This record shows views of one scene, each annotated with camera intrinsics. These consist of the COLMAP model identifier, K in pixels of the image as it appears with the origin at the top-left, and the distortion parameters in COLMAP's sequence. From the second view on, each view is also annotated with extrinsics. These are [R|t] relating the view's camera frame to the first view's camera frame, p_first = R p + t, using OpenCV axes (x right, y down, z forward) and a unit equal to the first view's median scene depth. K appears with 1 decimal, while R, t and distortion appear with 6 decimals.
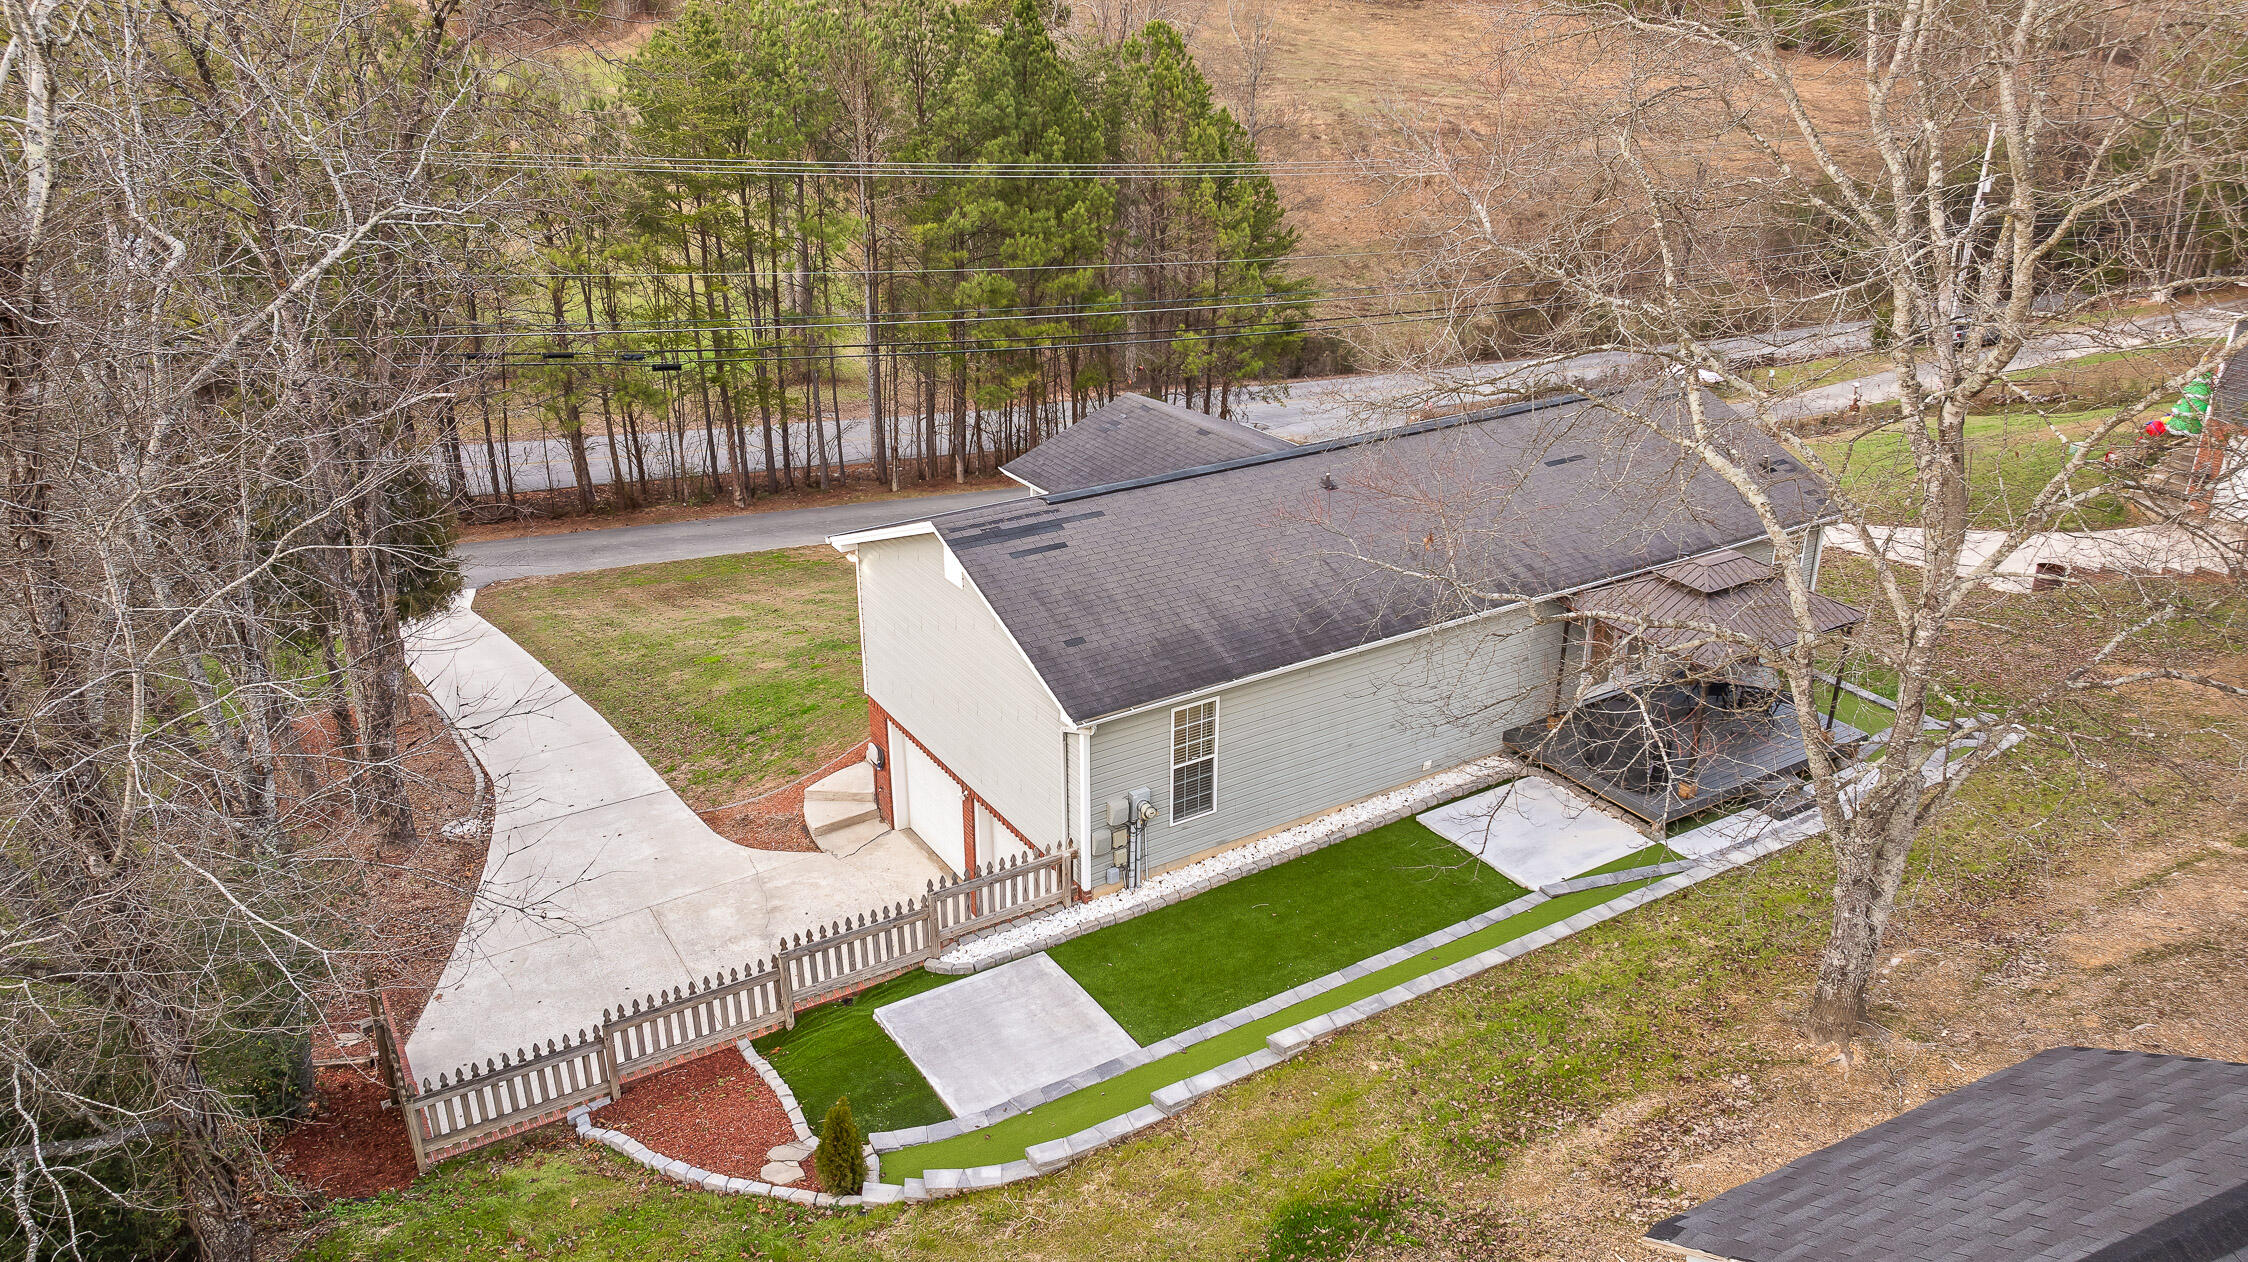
lens RADIAL K [[1664.5, 0, 1121.2], [0, 1664.5, 638.1], [0, 0, 1]] dist [-0.033050, 0.027875]
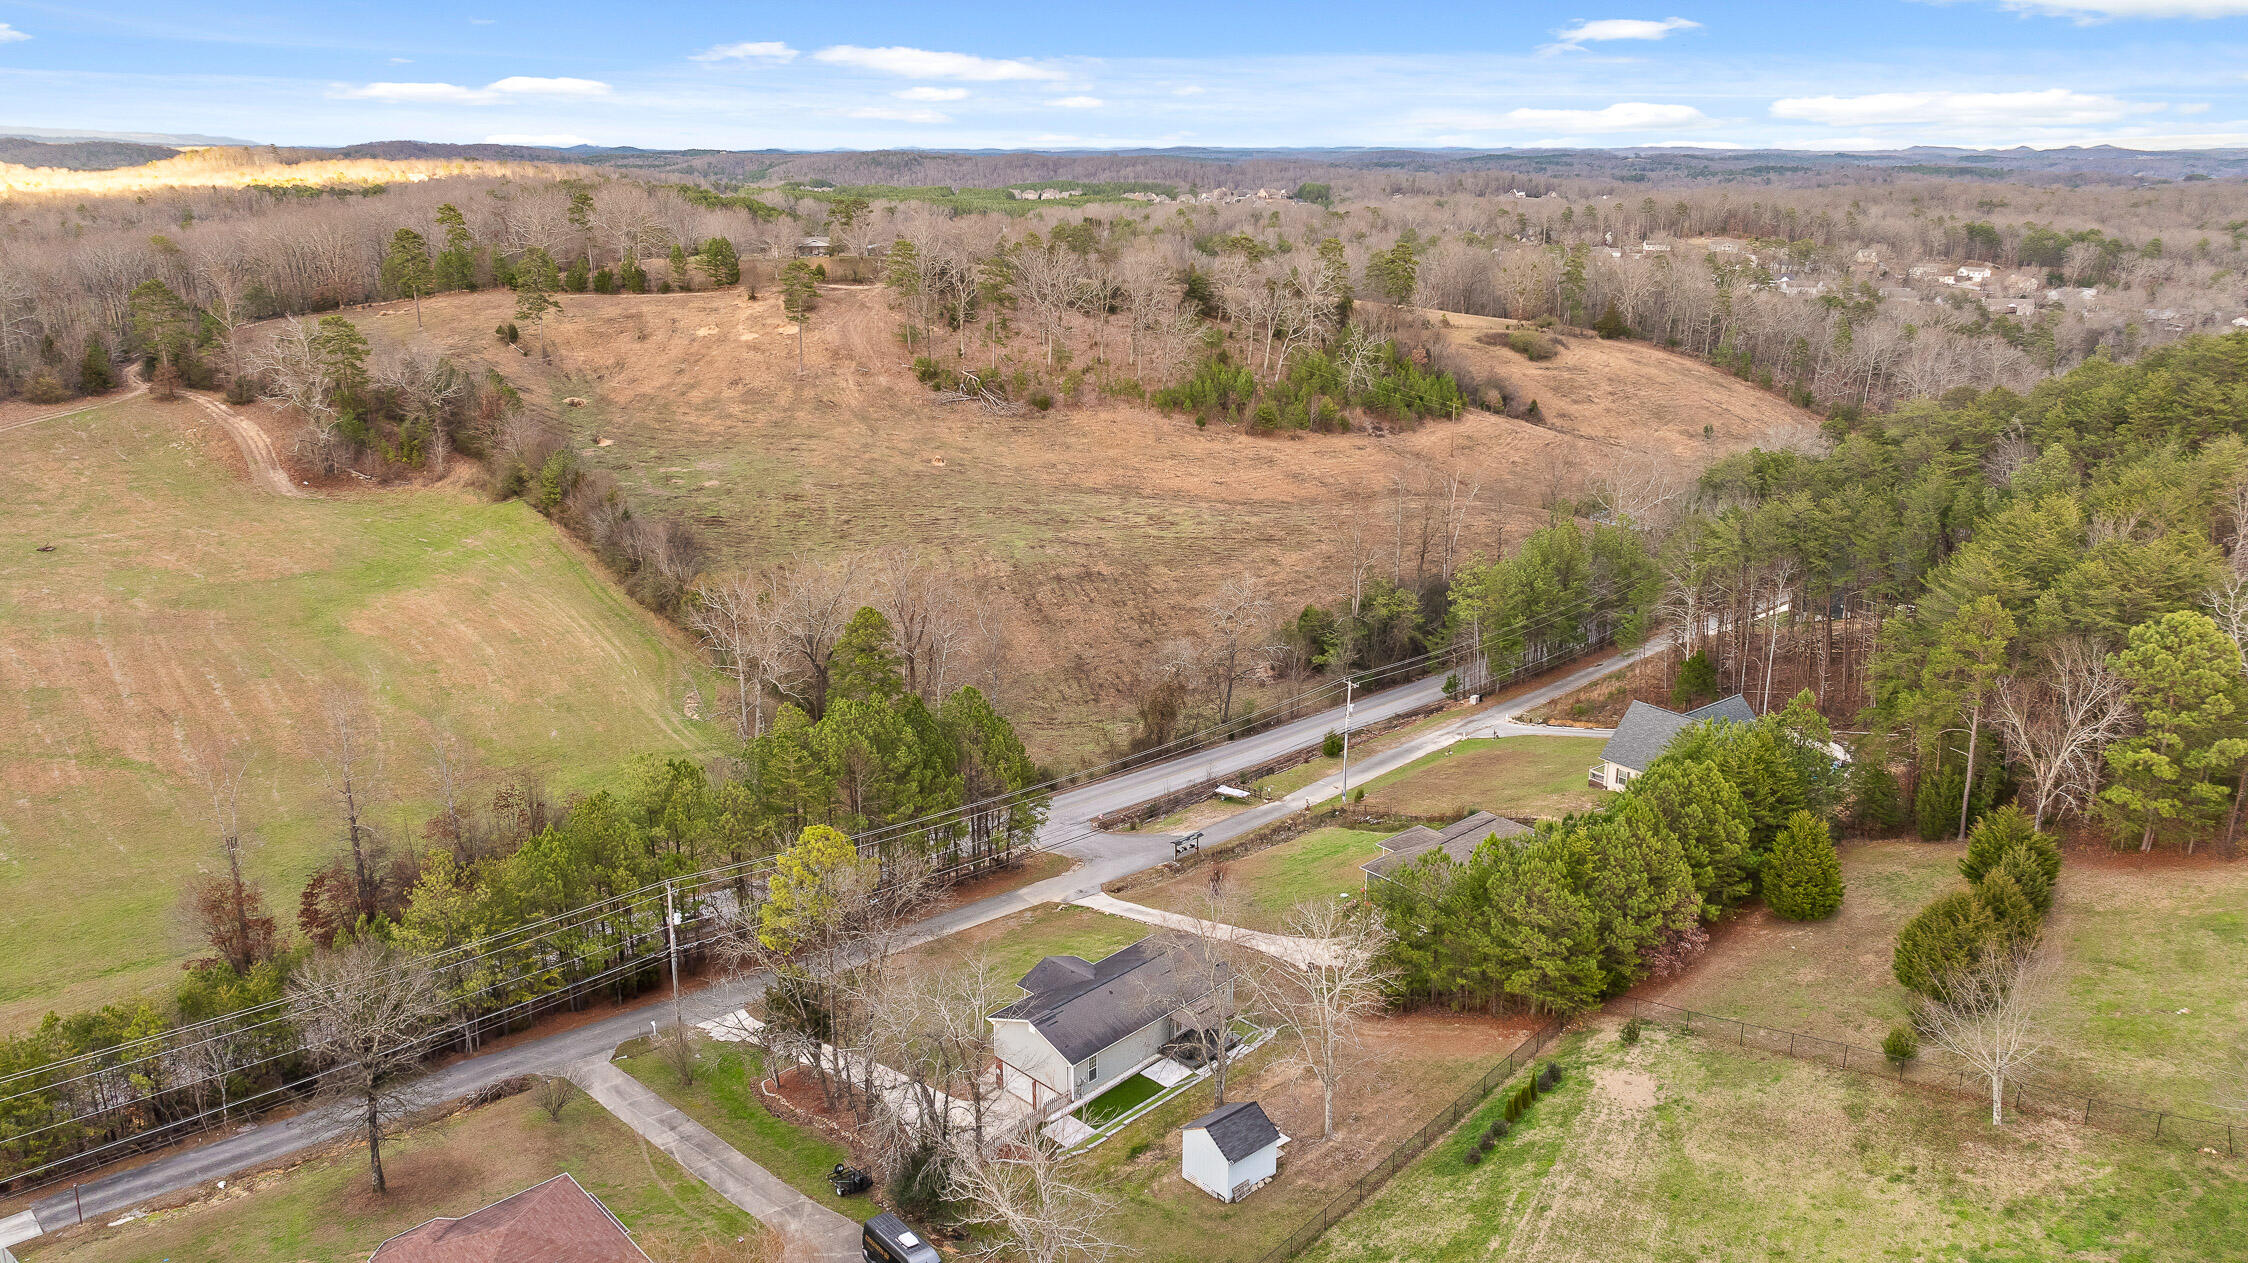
lens RADIAL K [[1664.5, 0, 1124.9], [0, 1664.5, 624.7], [0, 0, 1]] dist [-0.033050, 0.027875]
pose [[0.972631, -0.076096, 0.219540, -0.780363], [0.100448, 0.989703, -0.101968, -0.659519], [-0.209521, 0.121230, 0.970260, -3.599197]]
